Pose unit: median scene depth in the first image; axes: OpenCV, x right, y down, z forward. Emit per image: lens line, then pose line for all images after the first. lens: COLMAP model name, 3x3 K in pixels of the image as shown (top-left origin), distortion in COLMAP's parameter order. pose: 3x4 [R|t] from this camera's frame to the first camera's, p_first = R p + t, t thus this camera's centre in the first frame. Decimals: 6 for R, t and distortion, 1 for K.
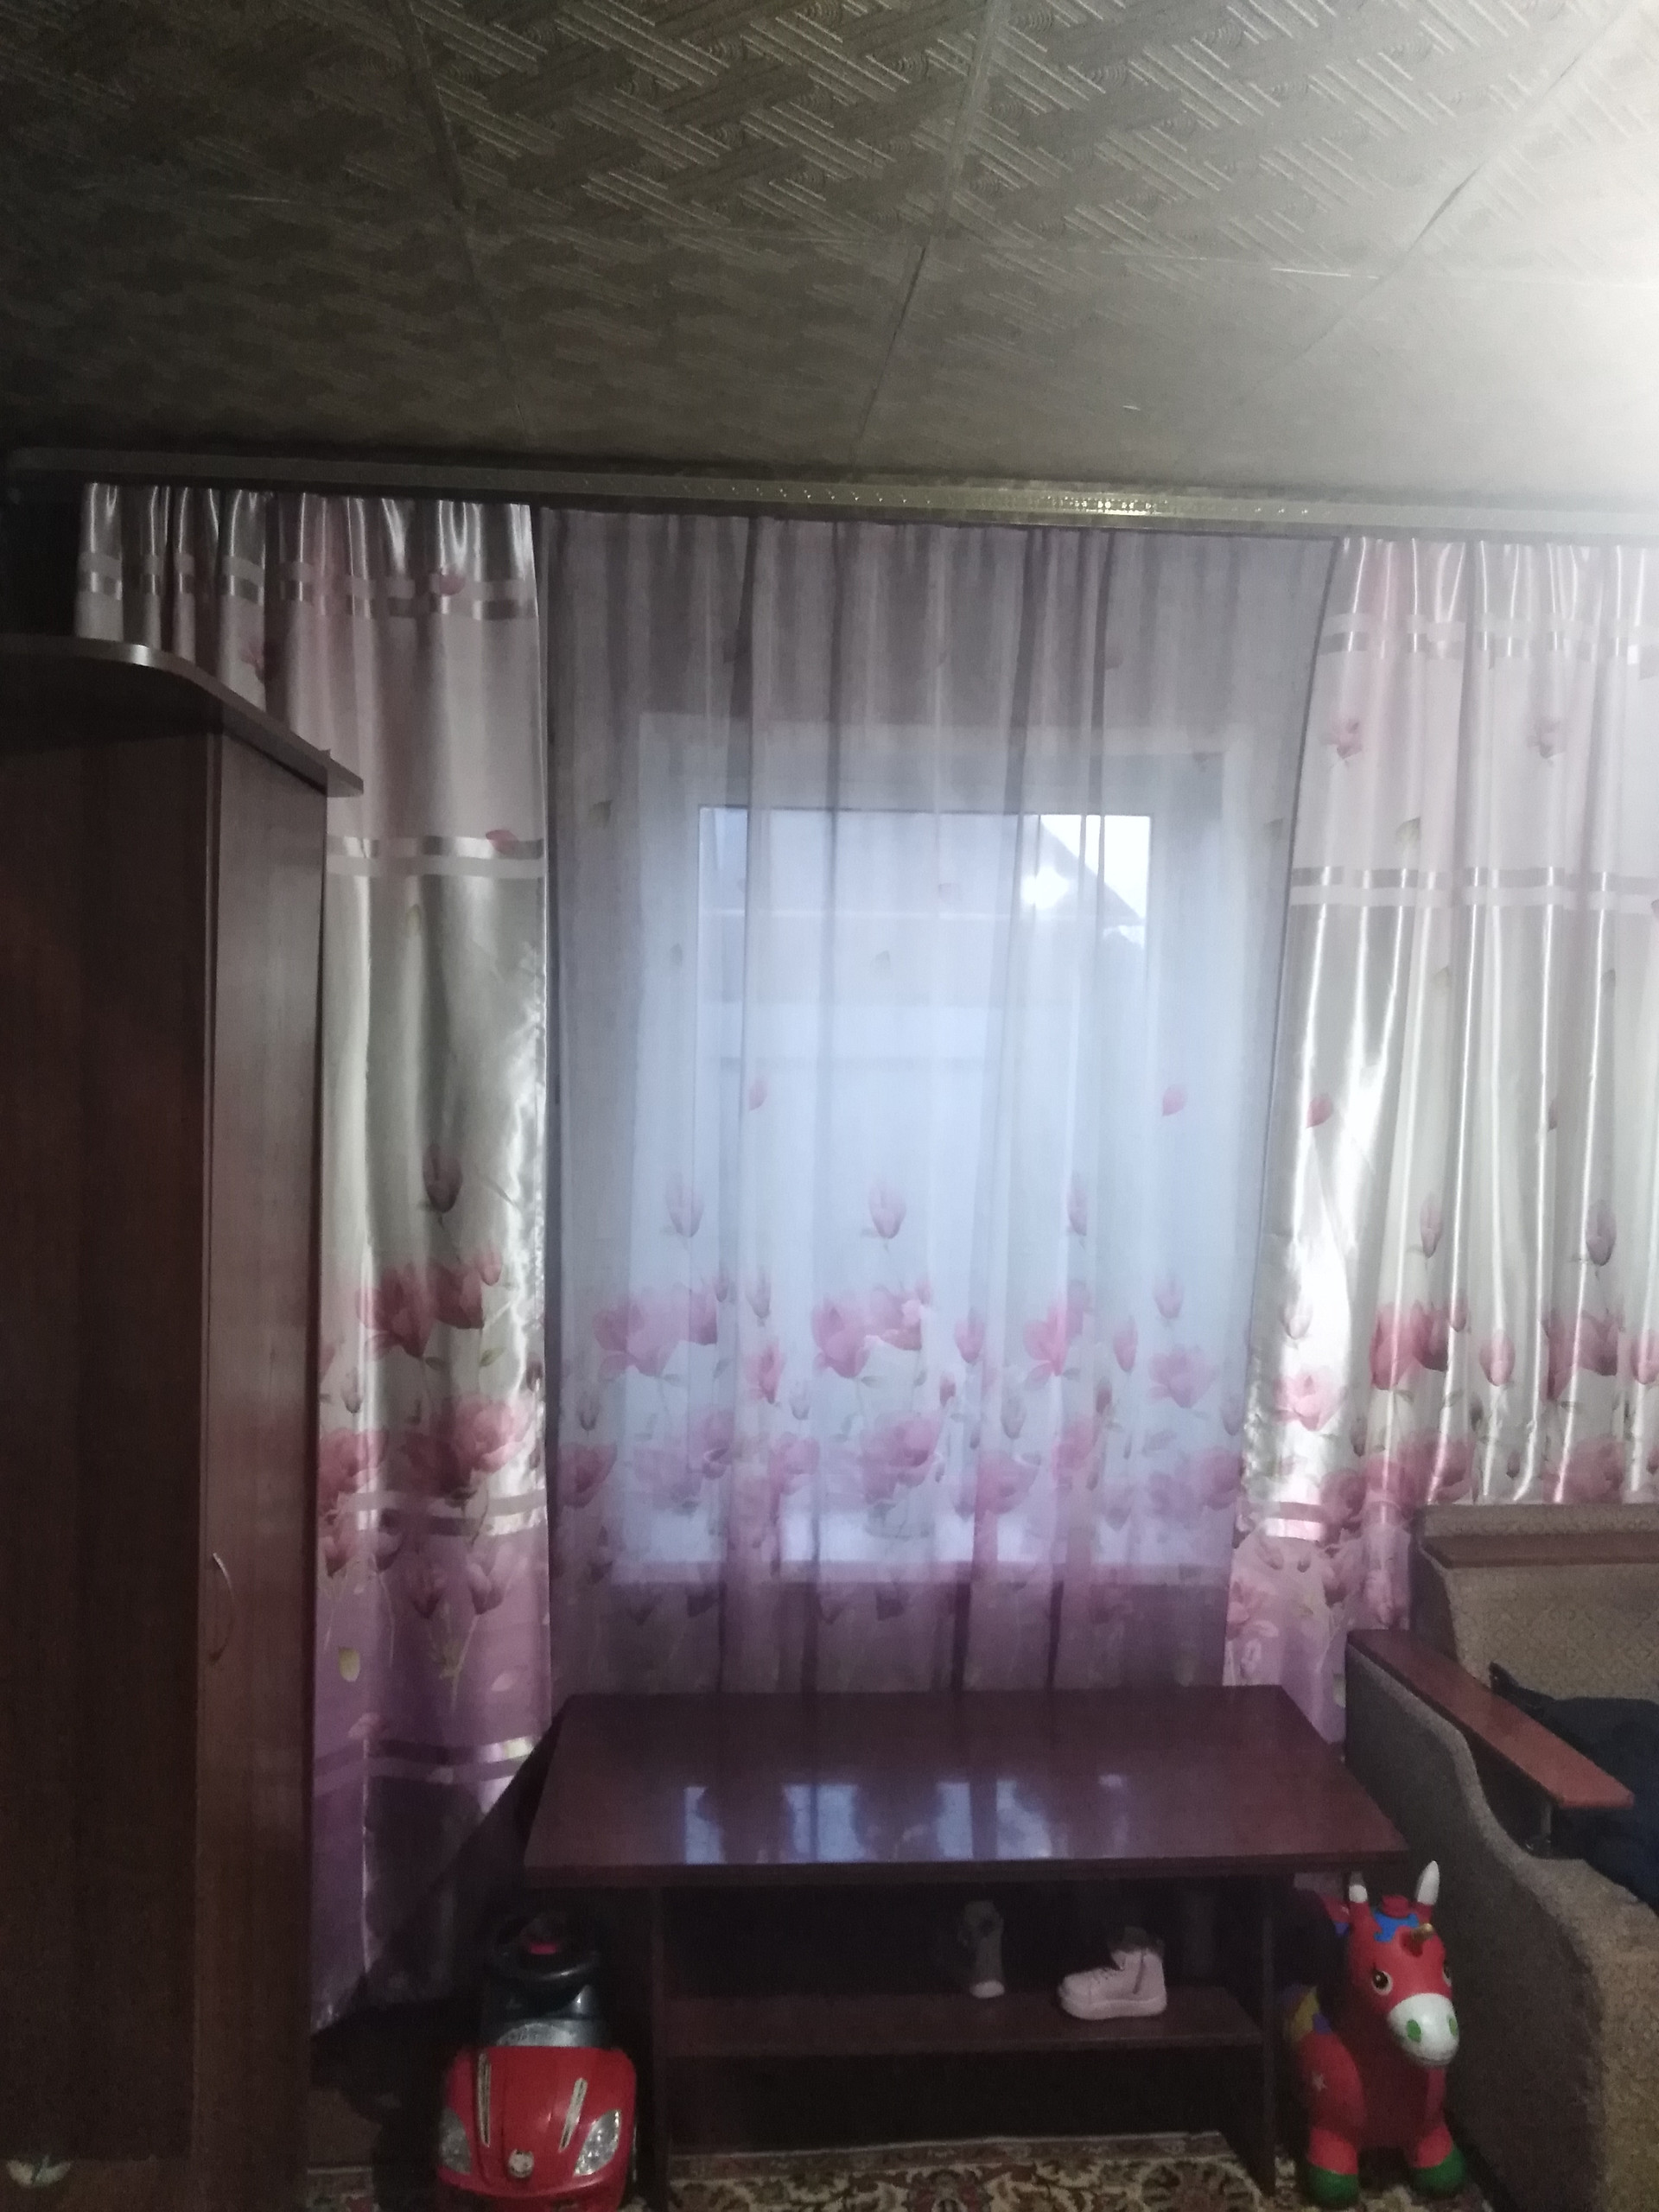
lens RADIAL K [[1637.7, 0, 828.5], [0, 1637.7, 1113.2], [0, 0, 1]] dist [0.023526, -0.012741]
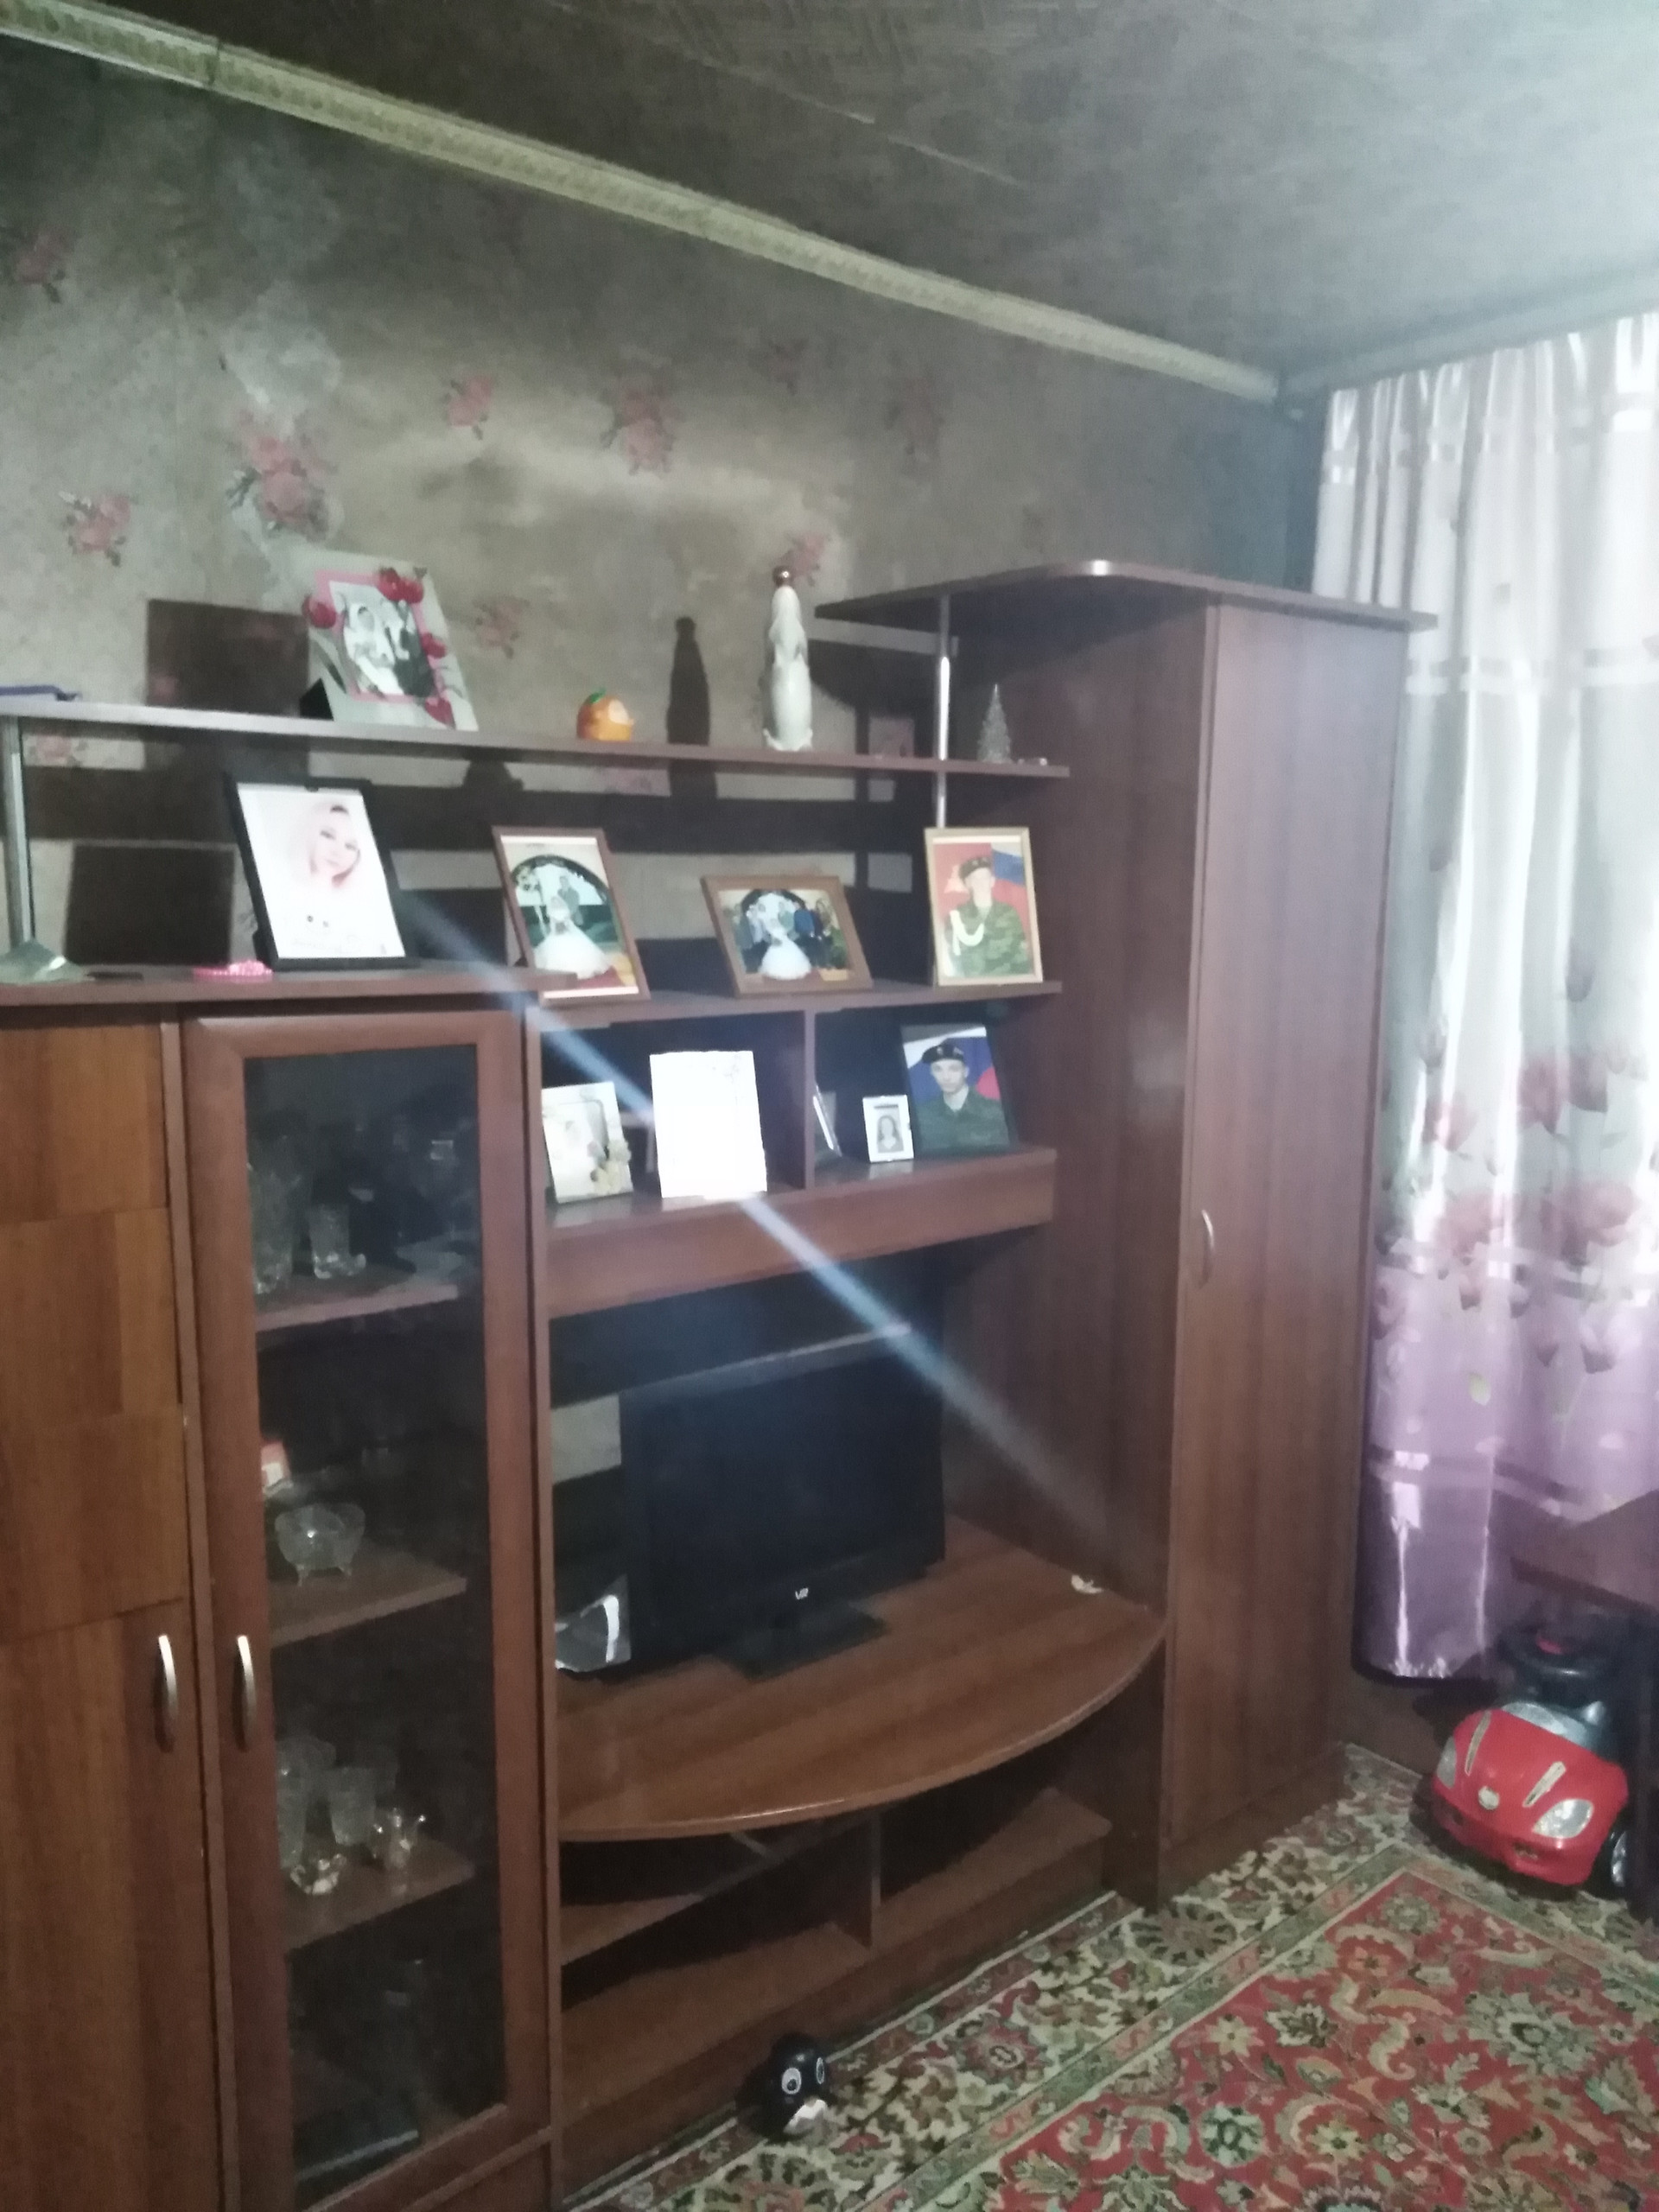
lens RADIAL K [[1637.7, 0, 826.9], [0, 1637.7, 1107.0], [0, 0, 1]] dist [0.023526, -0.012741]
pose [[0.579010, 0.096335, -0.809609, 0.363942], [-0.023614, 0.994560, 0.101454, 0.030426], [0.814979, -0.039624, 0.578135, -0.038192]]
